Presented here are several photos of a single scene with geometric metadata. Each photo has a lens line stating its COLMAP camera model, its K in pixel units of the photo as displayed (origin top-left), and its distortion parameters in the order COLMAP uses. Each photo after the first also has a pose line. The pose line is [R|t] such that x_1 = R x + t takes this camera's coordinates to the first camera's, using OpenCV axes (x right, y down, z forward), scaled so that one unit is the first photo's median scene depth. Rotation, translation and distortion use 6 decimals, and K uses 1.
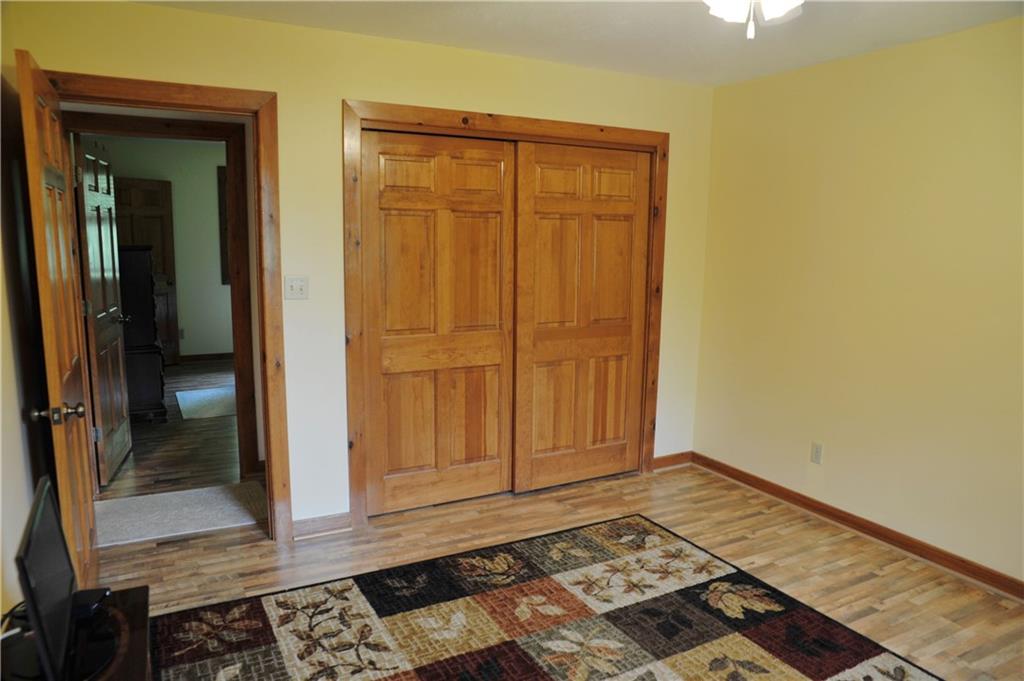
lens RADIAL K [[723.5, 0, 507.3], [0, 723.5, 344.7], [0, 0, 1]] dist [-0.001987, 0.000638]
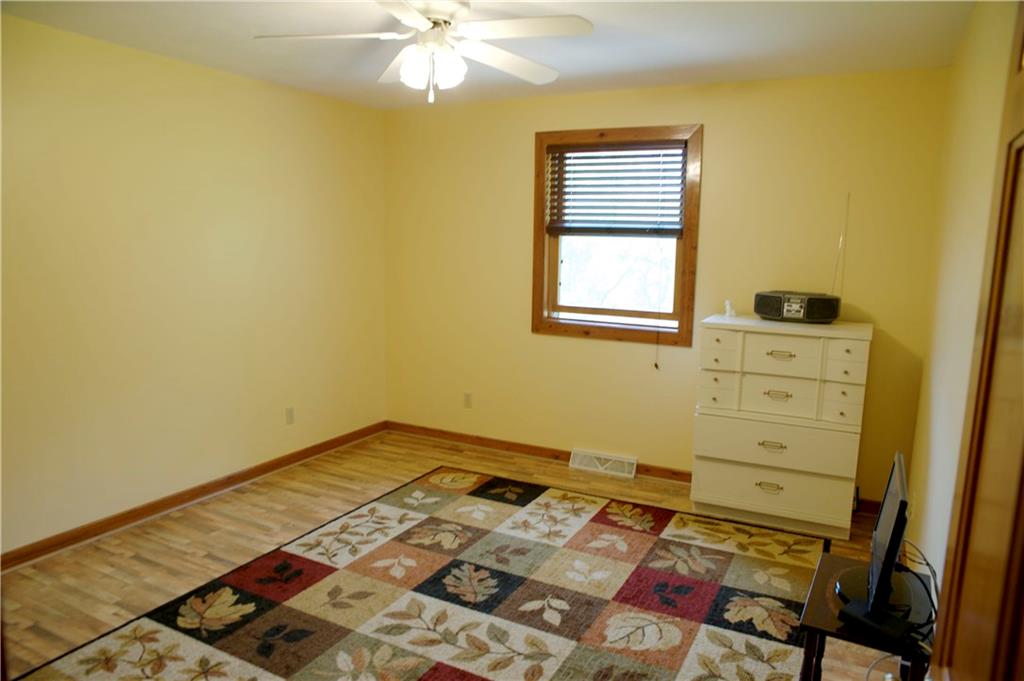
lens RADIAL K [[723.5, 0, 508.8], [0, 723.5, 339.2], [0, 0, 1]] dist [-0.001987, 0.000638]
pose [[-0.524631, -0.159071, 0.836337, -0.639102], [0.114364, 0.960316, 0.254391, -0.199525], [-0.843613, 0.229108, -0.485619, 1.043847]]
